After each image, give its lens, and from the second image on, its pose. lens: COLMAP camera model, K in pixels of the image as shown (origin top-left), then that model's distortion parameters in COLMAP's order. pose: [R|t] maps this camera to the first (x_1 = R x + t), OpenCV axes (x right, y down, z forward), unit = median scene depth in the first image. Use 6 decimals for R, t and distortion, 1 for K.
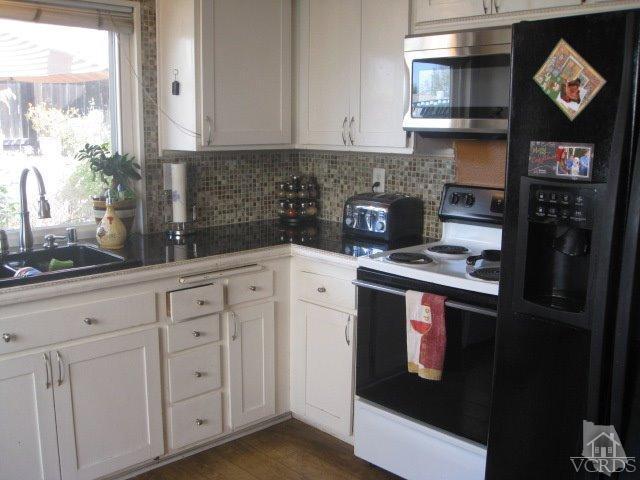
lens RADIAL K [[673.3, 0, 312.1], [0, 673.3, 251.3], [0, 0, 1]] dist [-0.102657, 0.000000]
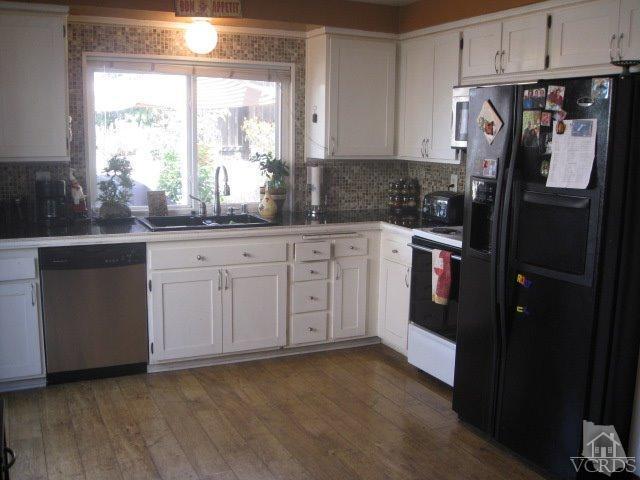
lens RADIAL K [[673.3, 0, 320.2], [0, 673.3, 240.5], [0, 0, 1]] dist [-0.102657, 0.000000]
pose [[0.954238, 0.056434, -0.293676, 0.301322], [-0.065927, 0.997570, -0.022519, 0.078917], [0.291692, 0.040850, 0.955640, -0.512444]]
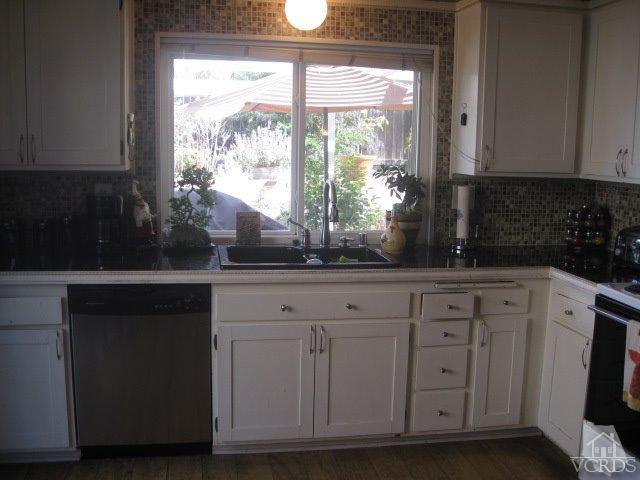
lens RADIAL K [[673.3, 0, 317.8], [0, 673.3, 245.7], [0, 0, 1]] dist [-0.102657, 0.000000]
pose [[0.839072, 0.093205, -0.535977, 0.230192], [-0.117928, 0.992950, -0.011944, 0.012269], [0.531085, 0.073228, 0.844148, -0.081989]]
